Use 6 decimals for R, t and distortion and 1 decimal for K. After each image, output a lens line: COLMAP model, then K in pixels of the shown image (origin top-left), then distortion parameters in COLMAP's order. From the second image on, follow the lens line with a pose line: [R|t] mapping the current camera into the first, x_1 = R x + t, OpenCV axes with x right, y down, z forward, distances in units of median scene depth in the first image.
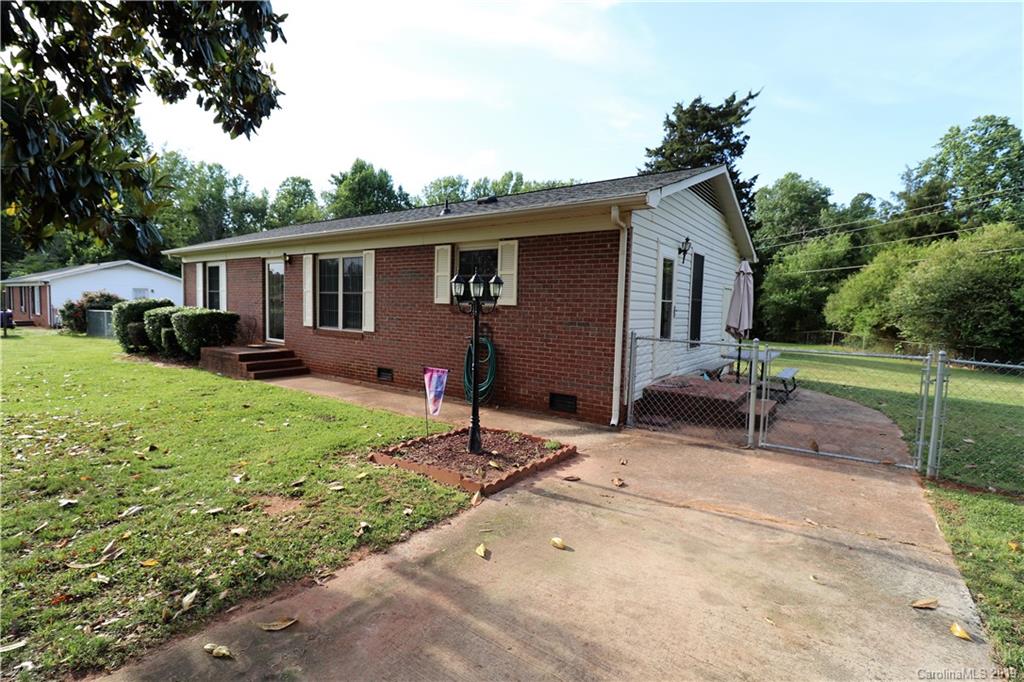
lens RADIAL K [[469.9, 0, 511.1], [0, 469.9, 339.8], [0, 0, 1]] dist [0.021454, 0.000289]
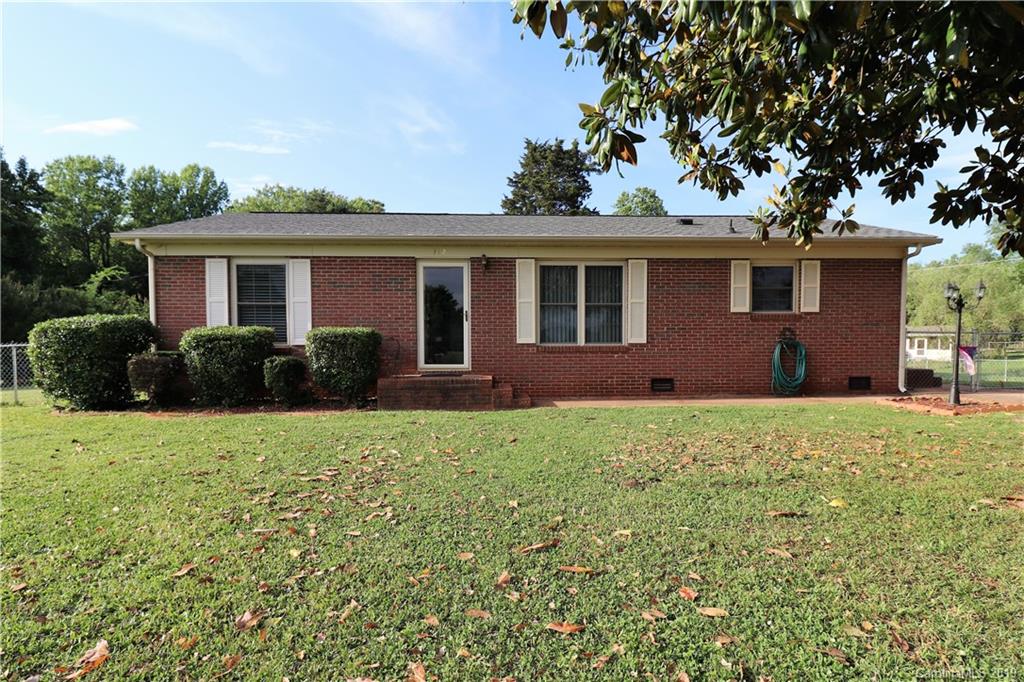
lens RADIAL K [[531.0, 0, 528.6], [0, 531.0, 369.4], [0, 0, 1]] dist [-0.009649, -0.001222]
pose [[0.784405, -0.054346, 0.617863, -0.351464], [0.068459, 0.997654, 0.000839, 0.006074], [-0.616459, 0.041641, 0.786285, 0.086375]]
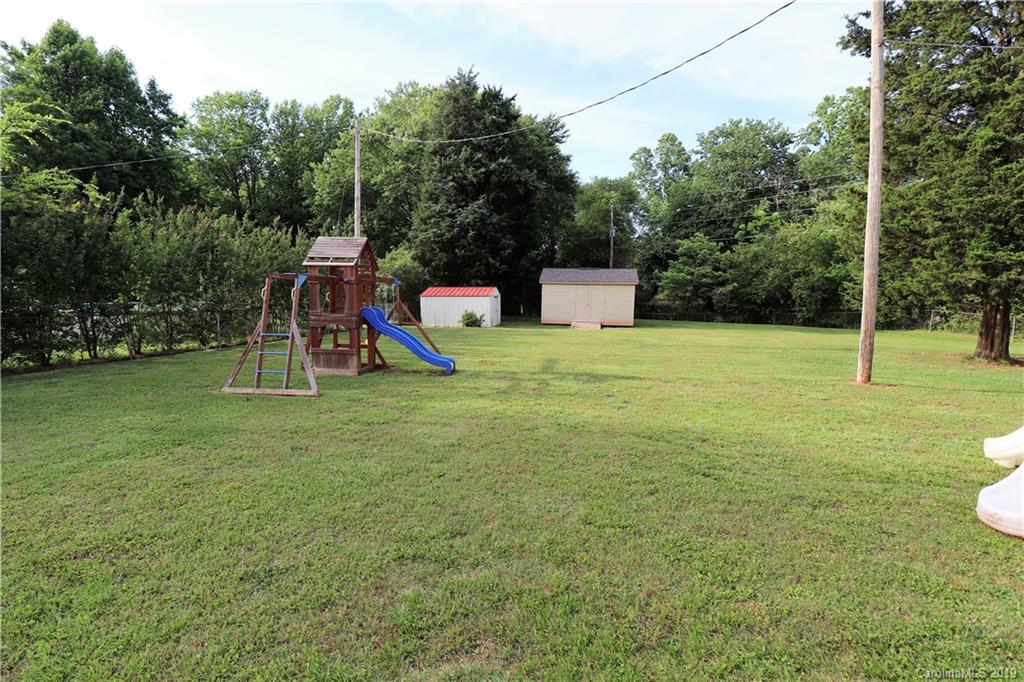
lens RADIAL K [[476.7, 0, 512.2], [0, 476.7, 330.5], [0, 0, 1]] dist [-0.006650, -0.010302]
pose [[0.910589, -0.051829, 0.410050, -0.200567], [0.042601, 0.998592, 0.031614, -0.043684], [-0.411111, -0.011319, 0.911515, 0.679591]]
